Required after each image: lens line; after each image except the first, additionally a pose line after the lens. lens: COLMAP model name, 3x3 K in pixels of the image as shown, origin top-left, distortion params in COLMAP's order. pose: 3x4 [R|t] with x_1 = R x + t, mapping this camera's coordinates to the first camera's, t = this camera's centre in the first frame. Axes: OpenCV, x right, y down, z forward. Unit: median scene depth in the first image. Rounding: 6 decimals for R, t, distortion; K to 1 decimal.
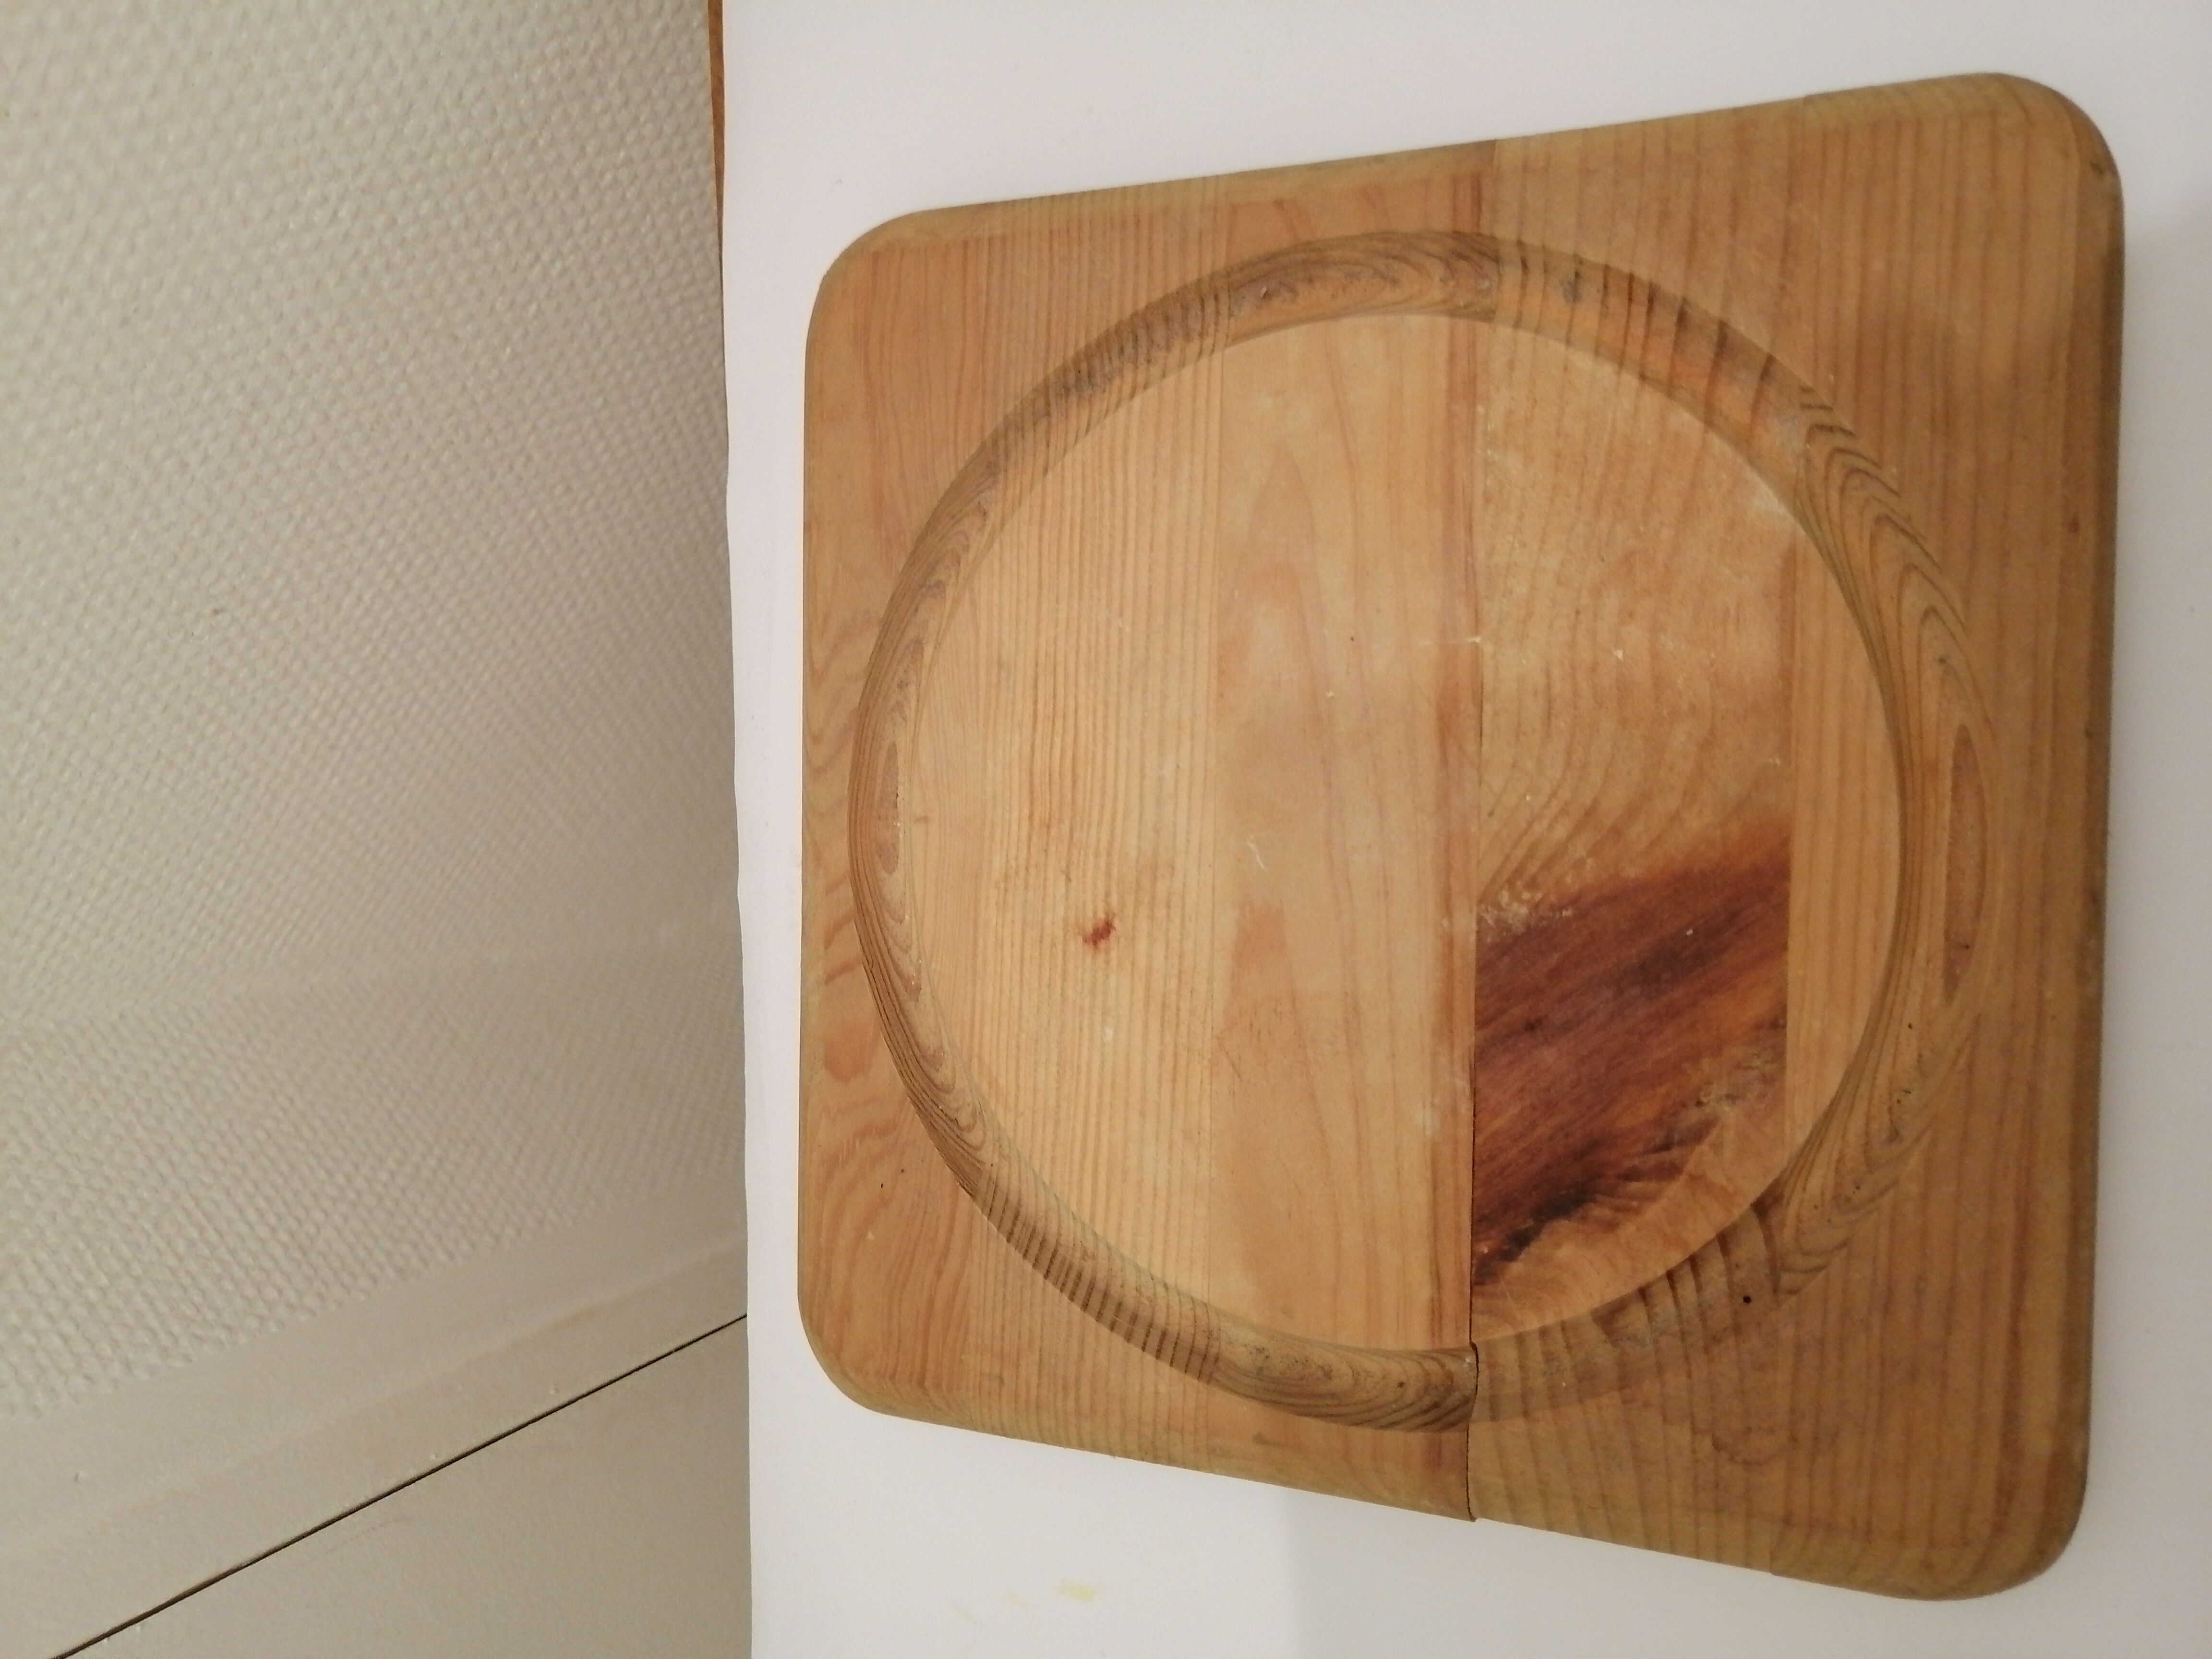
lens RADIAL K [[1738.4, 0, 1118.1], [0, 1738.4, 812.6], [0, 0, 1]] dist [-0.036242, 0.064461]
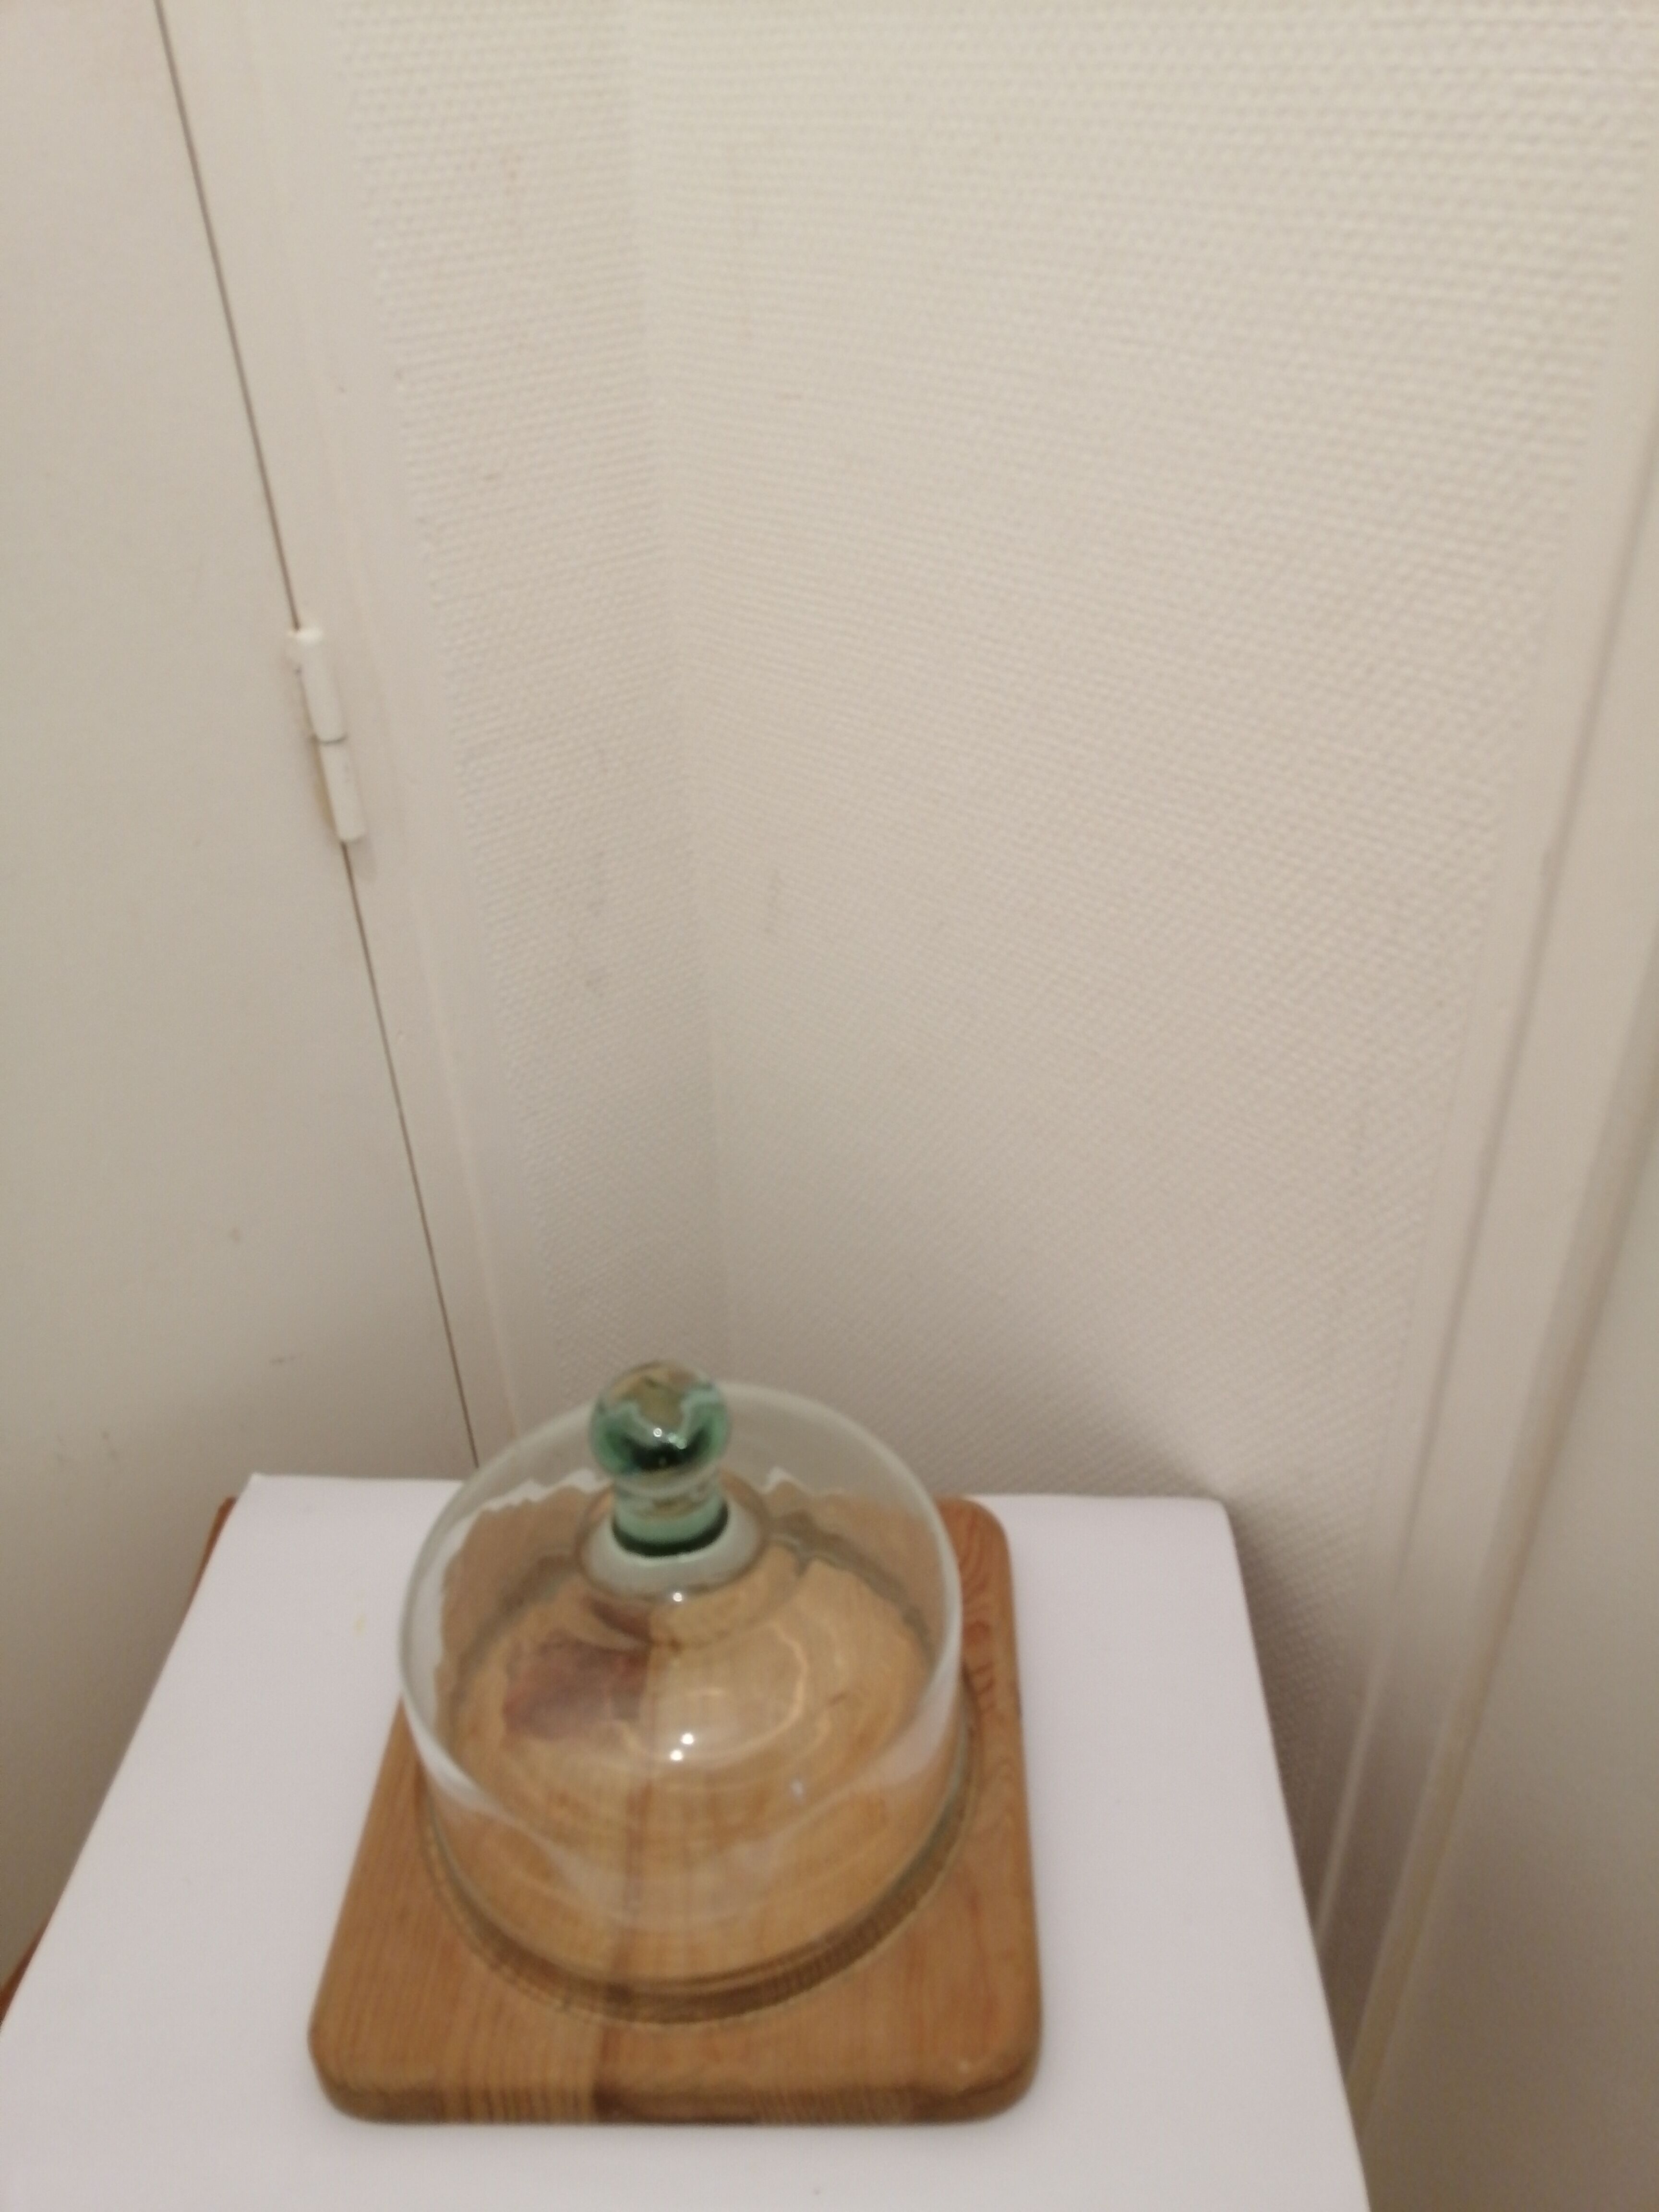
lens RADIAL K [[1682.0, 0, 829.5], [0, 1682.0, 1106.0], [0, 0, 1]] dist [-0.014080, 0.065136]
pose [[-0.089434, 0.847793, -0.522731, 0.344585], [-0.995163, -0.054643, 0.081639, -0.185160], [0.040649, 0.527504, 0.848580, -0.779514]]
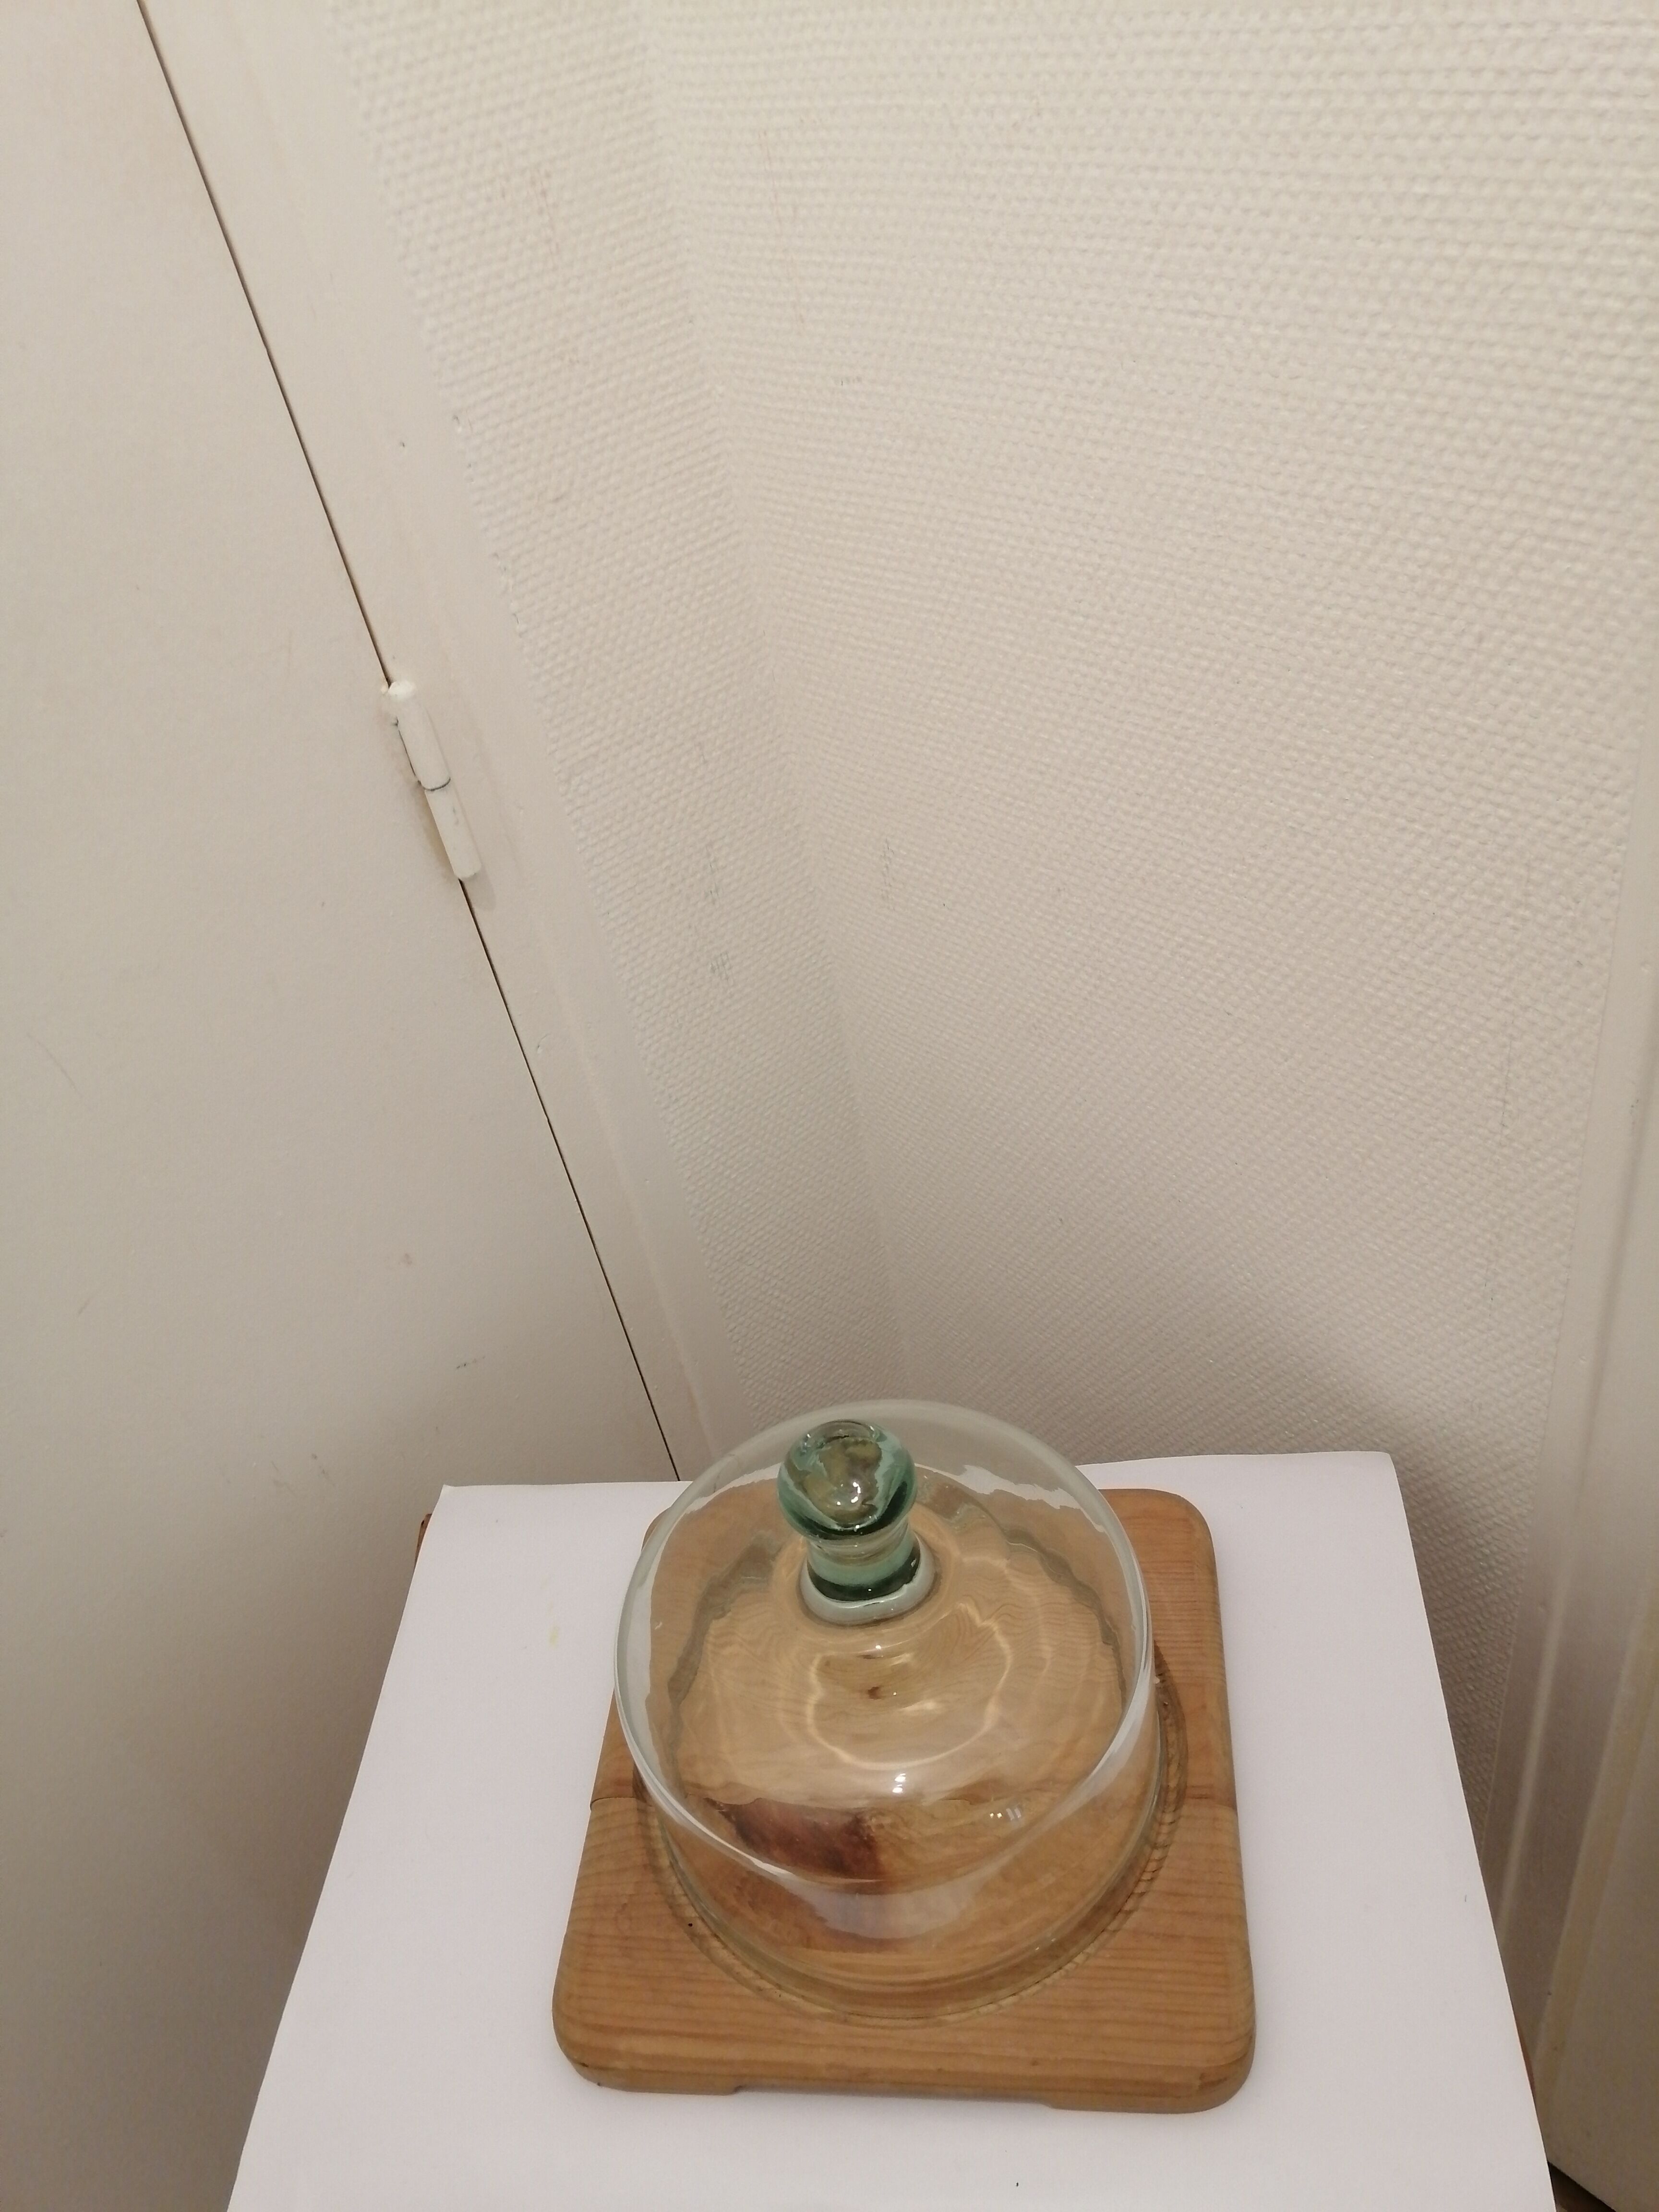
lens RADIAL K [[1688.2, 0, 841.4], [0, 1688.2, 1101.5], [0, 0, 1]] dist [-0.030253, 0.065687]
pose [[-0.032093, 0.901458, -0.431676, 0.210747], [-0.987019, 0.039415, 0.155689, -0.188362], [0.157362, 0.431069, 0.888491, -0.876238]]
